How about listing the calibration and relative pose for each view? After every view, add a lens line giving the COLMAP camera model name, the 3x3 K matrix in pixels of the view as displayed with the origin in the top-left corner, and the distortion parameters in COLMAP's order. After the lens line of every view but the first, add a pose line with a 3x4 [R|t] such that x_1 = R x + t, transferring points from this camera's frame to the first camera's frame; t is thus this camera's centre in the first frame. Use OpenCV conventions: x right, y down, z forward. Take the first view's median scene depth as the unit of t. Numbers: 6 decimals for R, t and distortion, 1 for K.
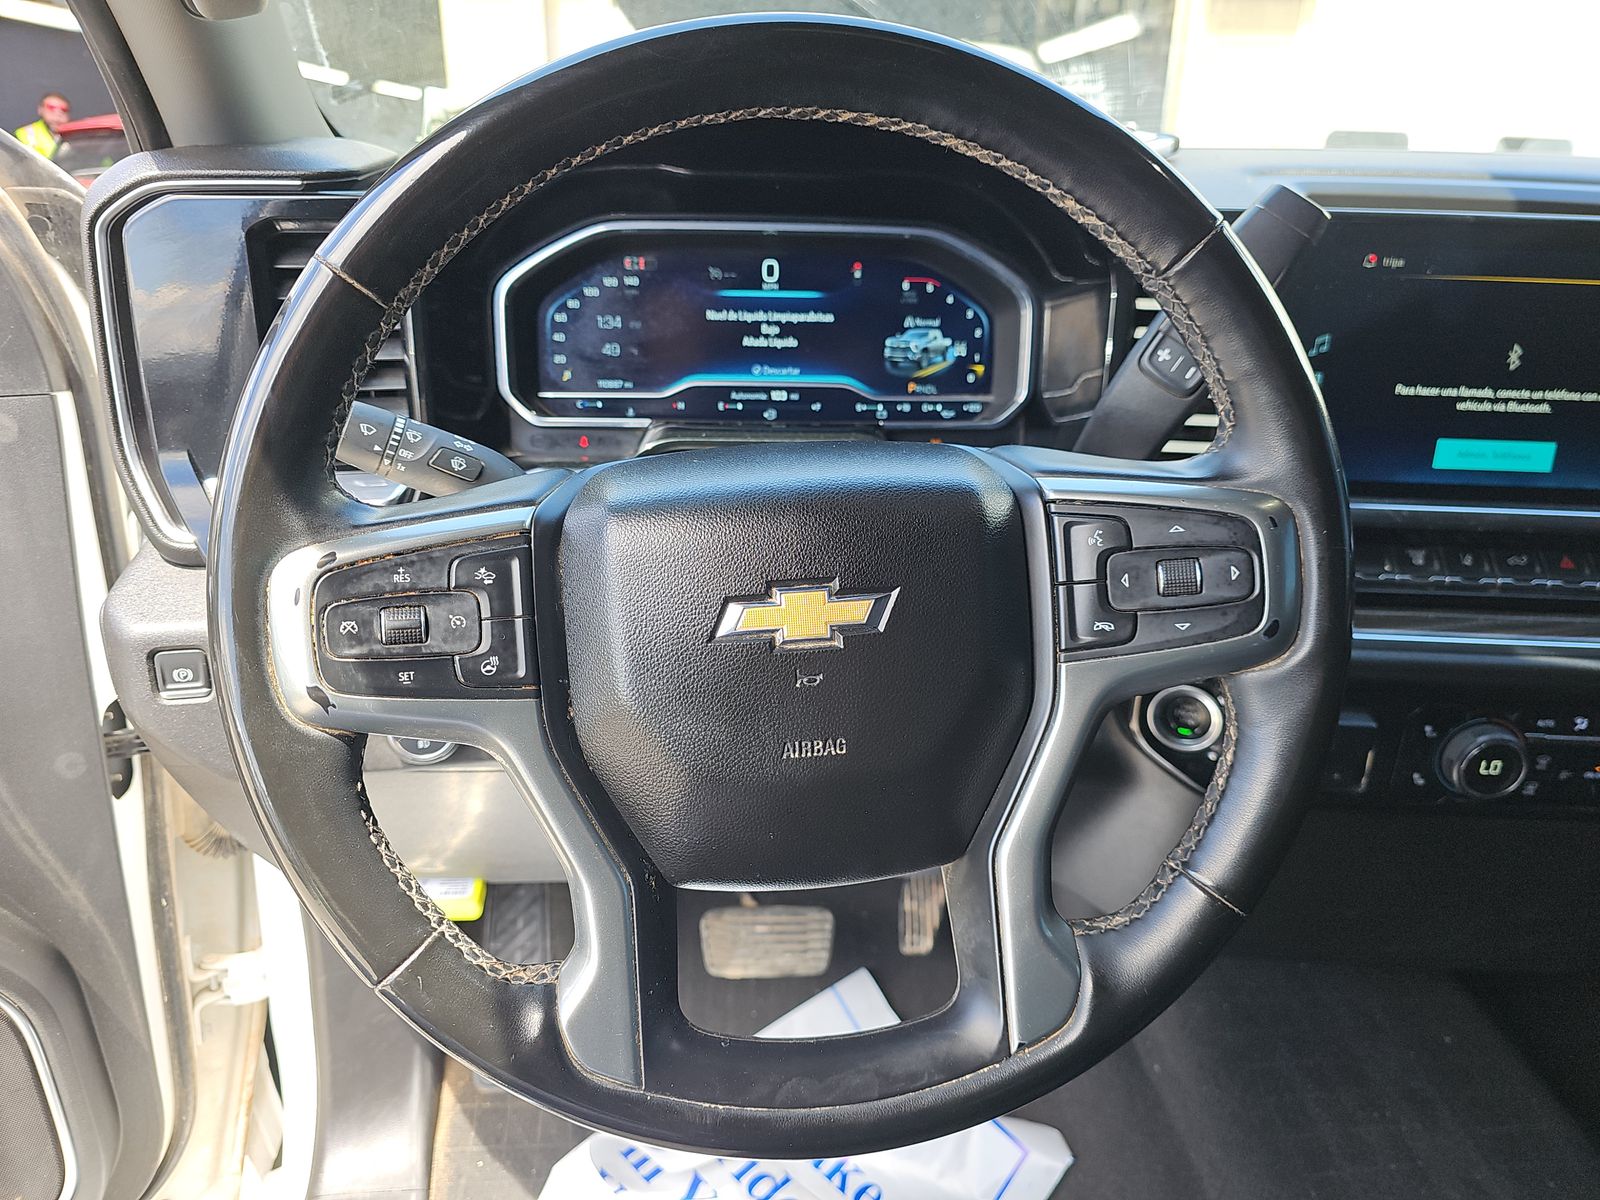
lens RADIAL K [[1067.7, 0, 800.0], [0, 1067.7, 600.0], [0, 0, 1]] dist [0.036432, -0.055799]
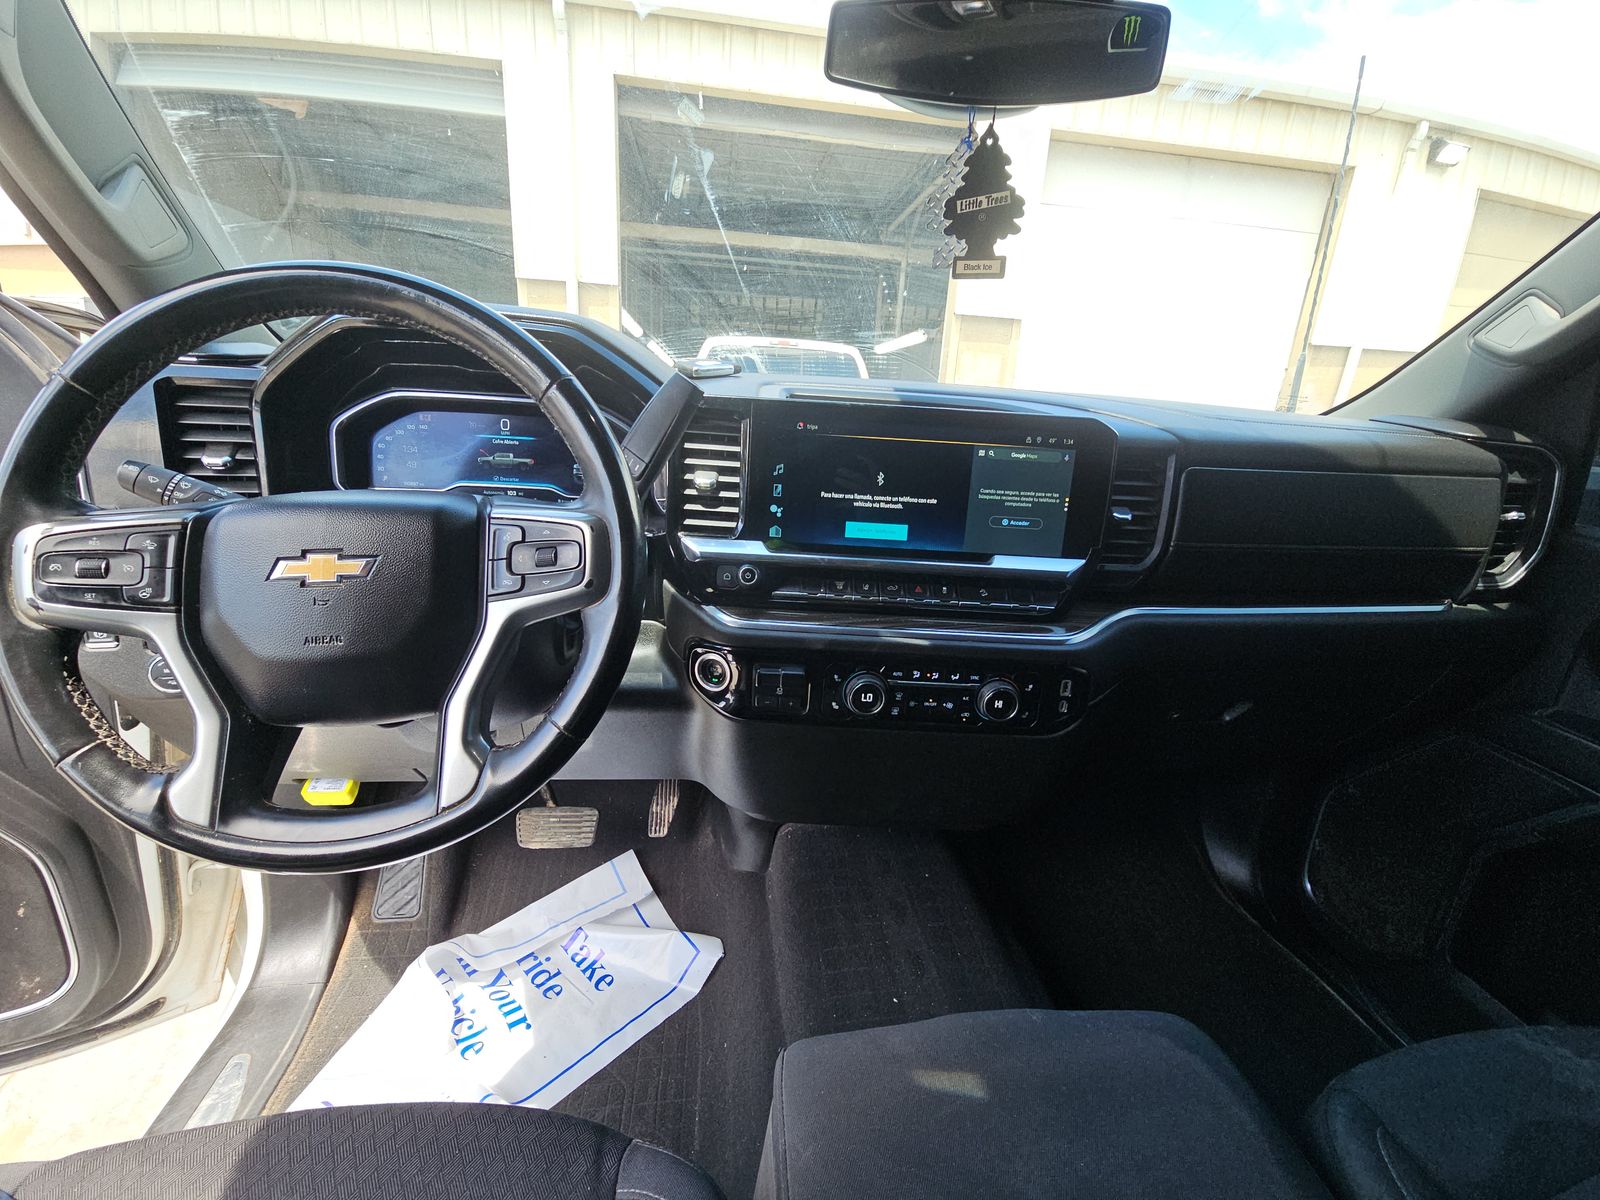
lens RADIAL K [[647.4, 0, 798.3], [0, 647.4, 609.2], [0, 0, 1]] dist [0.001752, -0.007027]
pose [[0.997242, 0.017710, 0.072074, 0.389421], [-0.011485, 0.996240, -0.085875, 0.089345], [-0.073324, 0.084810, 0.993696, -0.089108]]
